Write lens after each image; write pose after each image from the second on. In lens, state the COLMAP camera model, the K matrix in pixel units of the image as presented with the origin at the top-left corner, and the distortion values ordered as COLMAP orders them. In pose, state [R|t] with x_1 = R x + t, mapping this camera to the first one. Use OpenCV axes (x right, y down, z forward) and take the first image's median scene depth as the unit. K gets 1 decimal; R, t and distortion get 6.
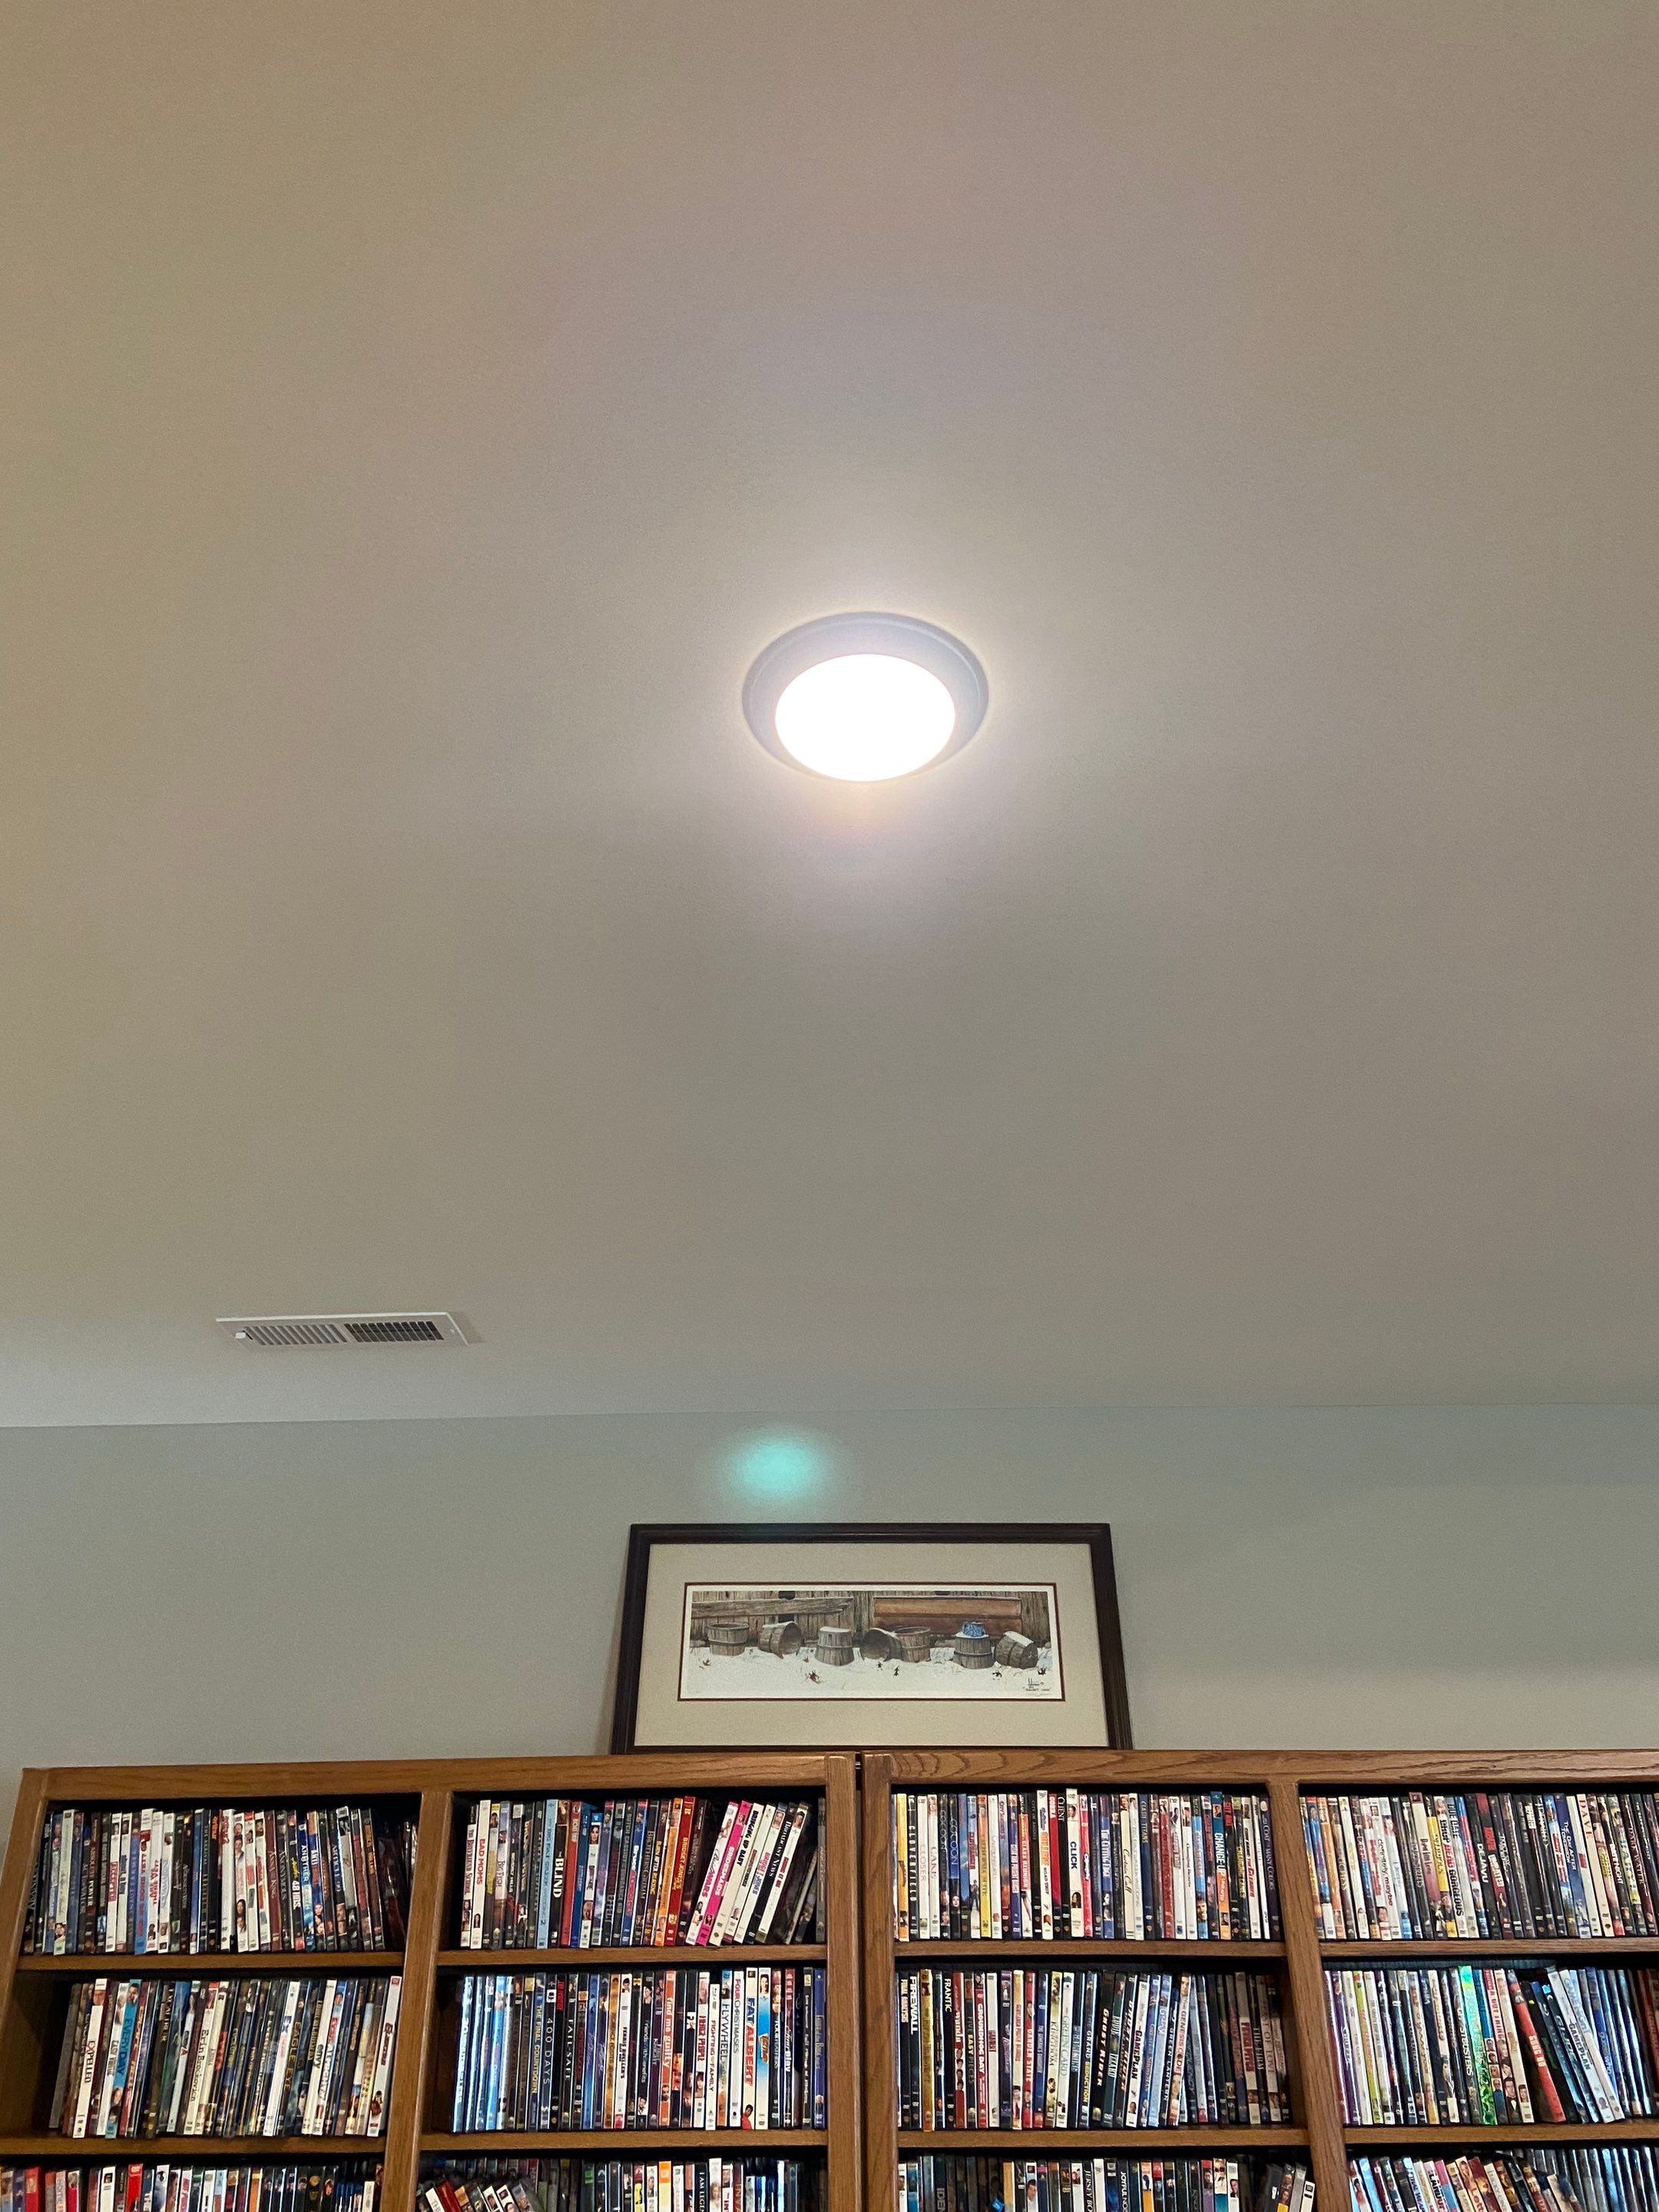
lens RADIAL K [[1693.8, 0, 832.1], [0, 1693.8, 1099.8], [0, 0, 1]] dist [0.005700, -0.042203]
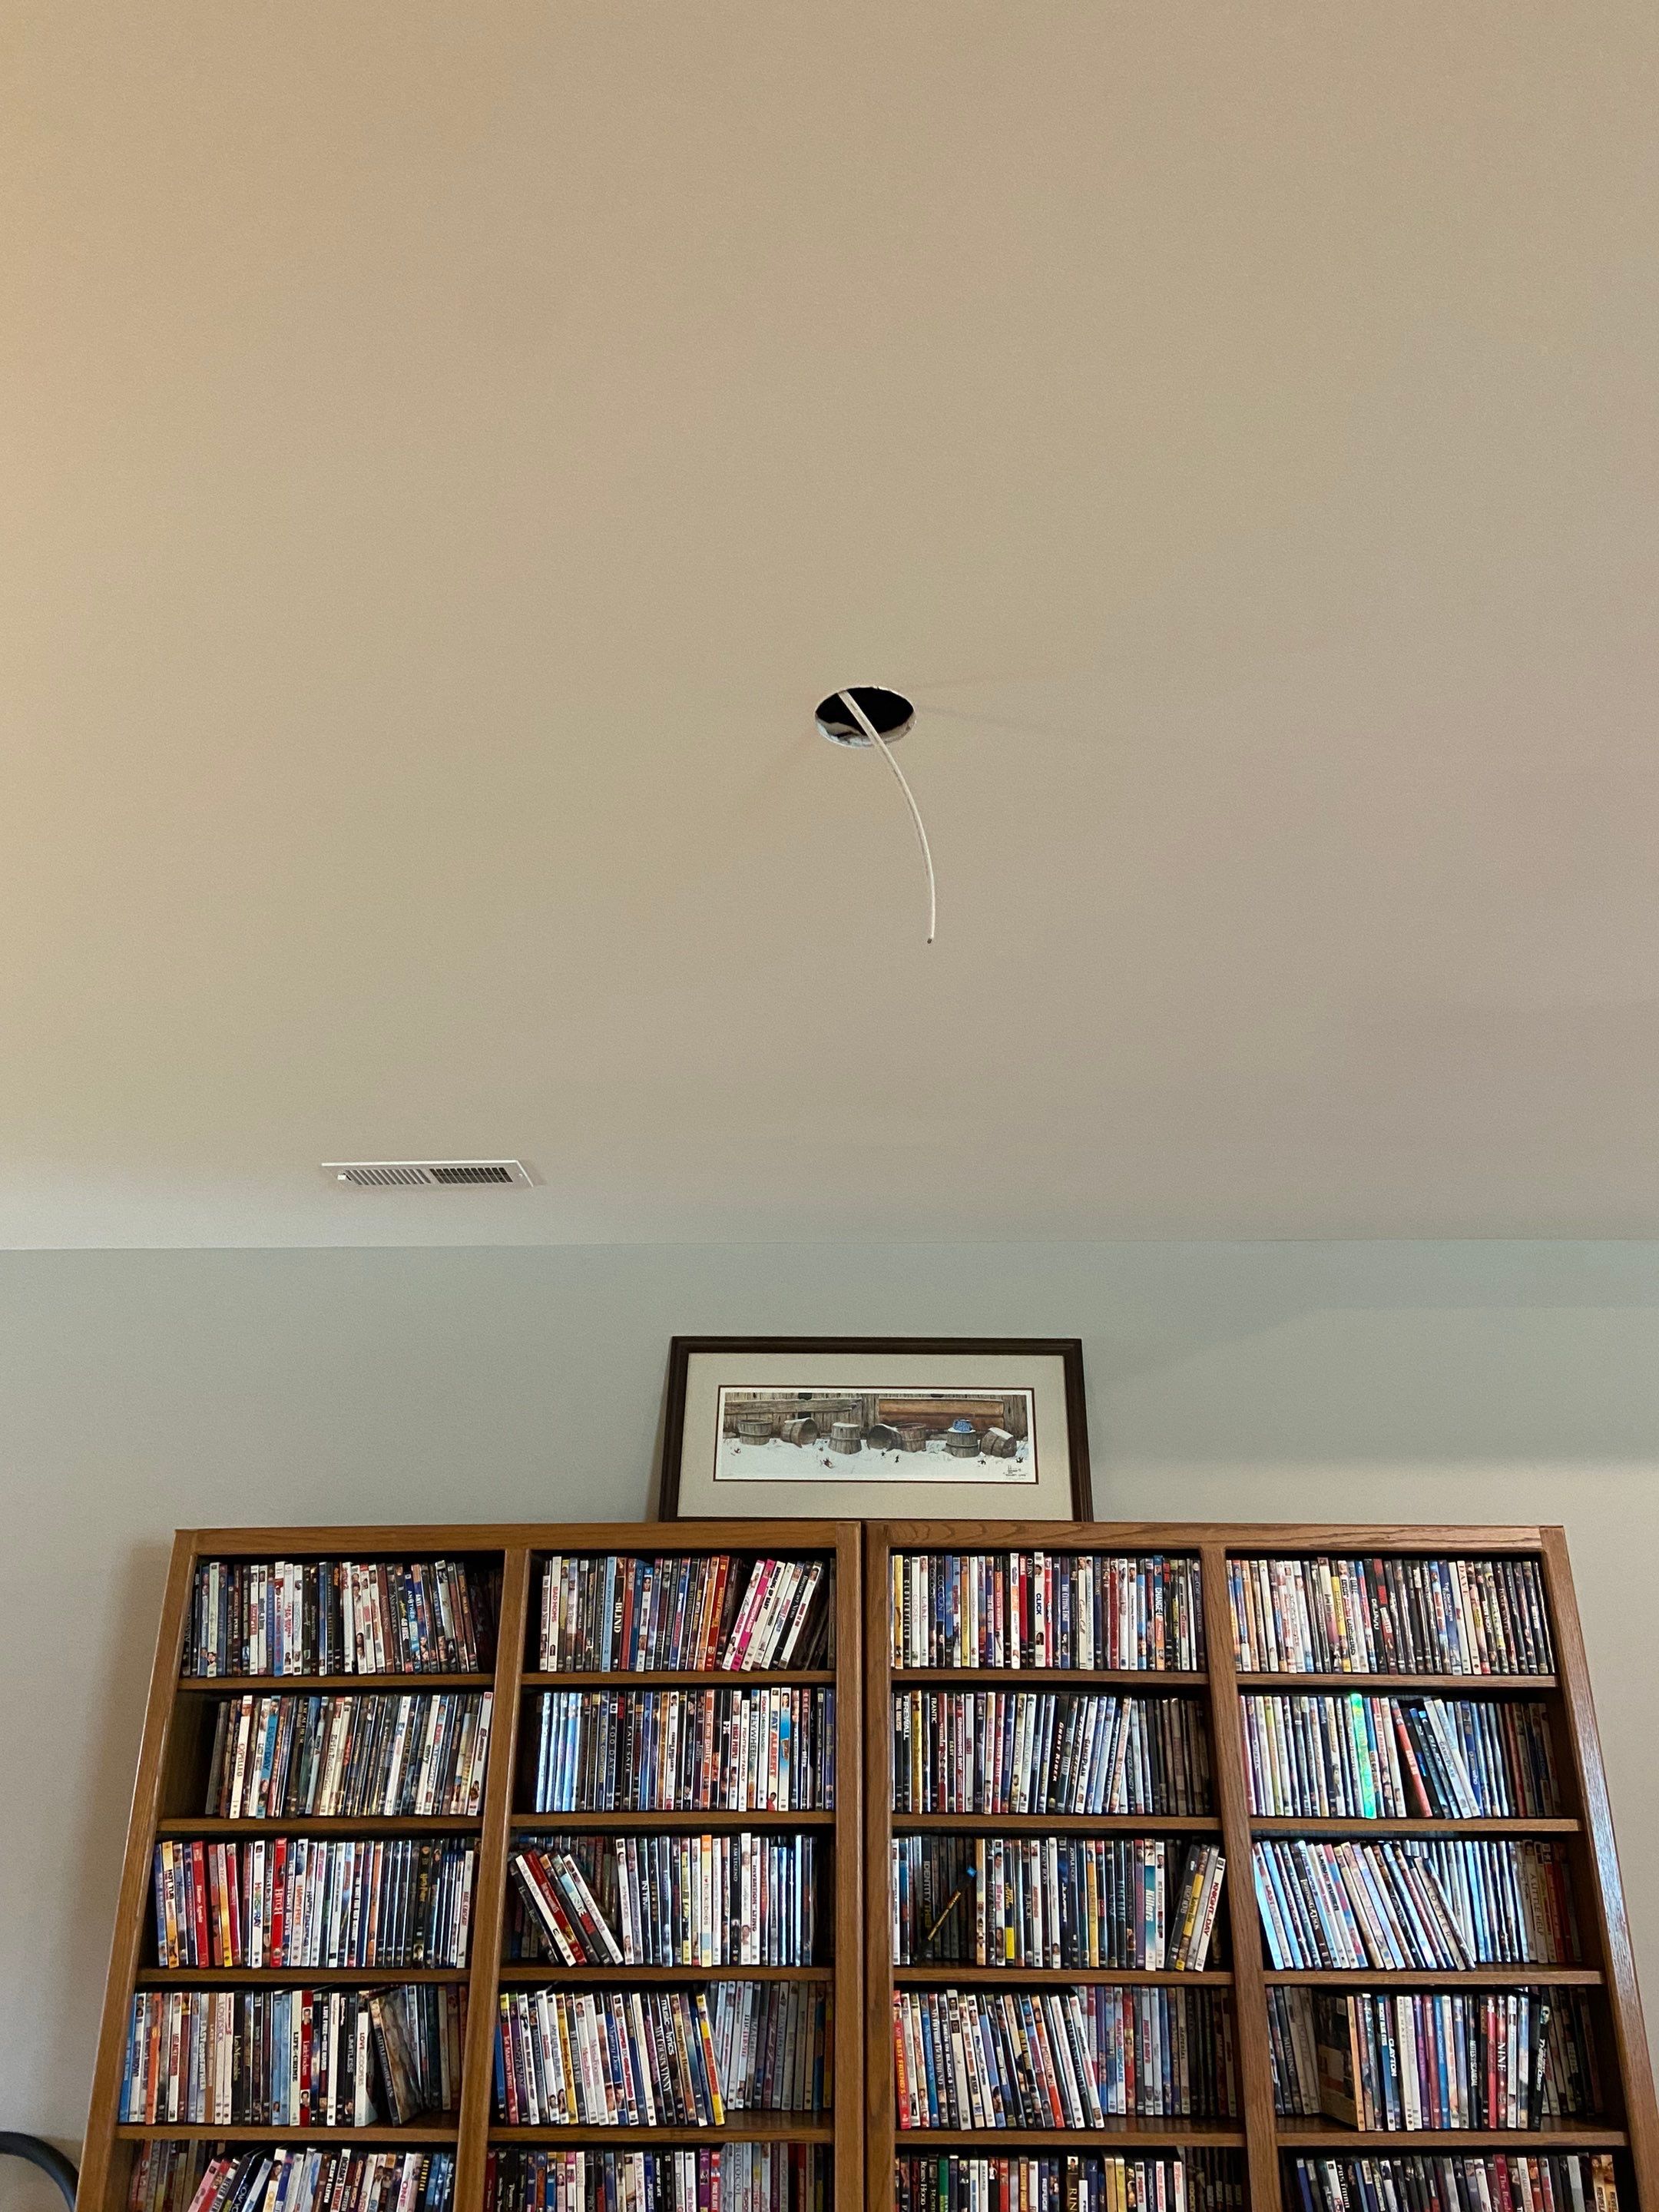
lens RADIAL K [[1693.8, 0, 829.2], [0, 1693.8, 1105.8], [0, 0, 1]] dist [0.005700, -0.042203]
pose [[0.999890, 0.005748, -0.013657, 0.006086], [-0.004250, 0.994218, 0.107300, -0.042543], [0.014195, -0.107230, 0.994133, -0.182763]]
